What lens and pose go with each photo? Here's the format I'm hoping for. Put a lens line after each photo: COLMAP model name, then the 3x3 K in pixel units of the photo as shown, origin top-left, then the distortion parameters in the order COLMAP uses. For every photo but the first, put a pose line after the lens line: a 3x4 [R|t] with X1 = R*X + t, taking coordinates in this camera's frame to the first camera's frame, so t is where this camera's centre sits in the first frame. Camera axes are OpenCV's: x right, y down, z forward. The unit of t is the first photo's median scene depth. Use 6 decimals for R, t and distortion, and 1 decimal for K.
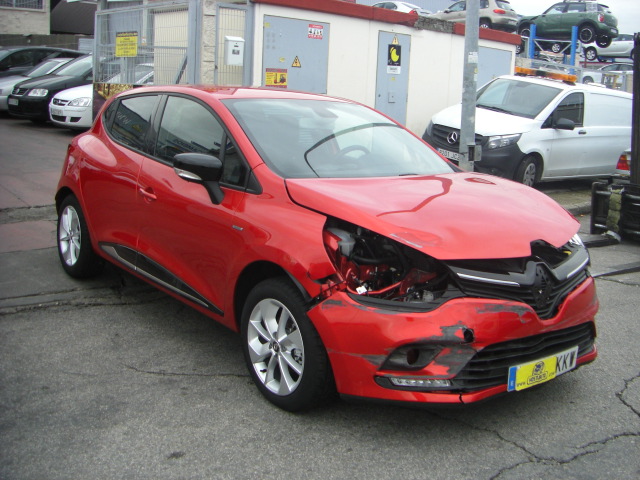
lens RADIAL K [[719.2, 0, 363.7], [0, 719.2, 214.7], [0, 0, 1]] dist [-0.152473, 0.052295]
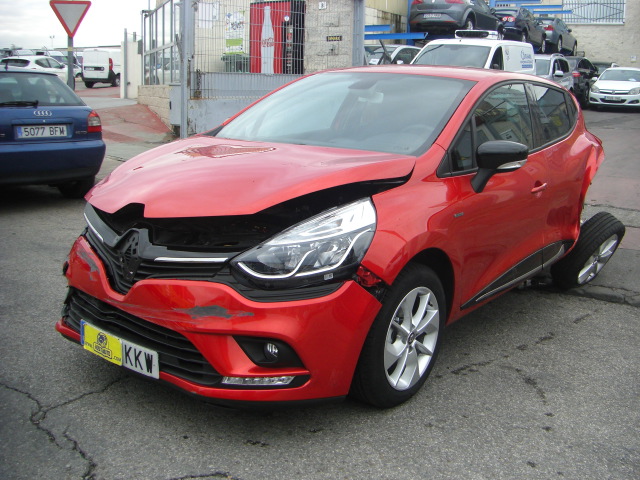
lens RADIAL K [[719.2, 0, 363.7], [0, 719.2, 214.7], [0, 0, 1]] dist [-0.152473, 0.052295]
pose [[0.238739, 0.132313, -0.962027, 1.178398], [-0.184696, 0.978777, 0.088782, -0.080373], [0.953358, 0.156486, 0.258110, 1.075424]]
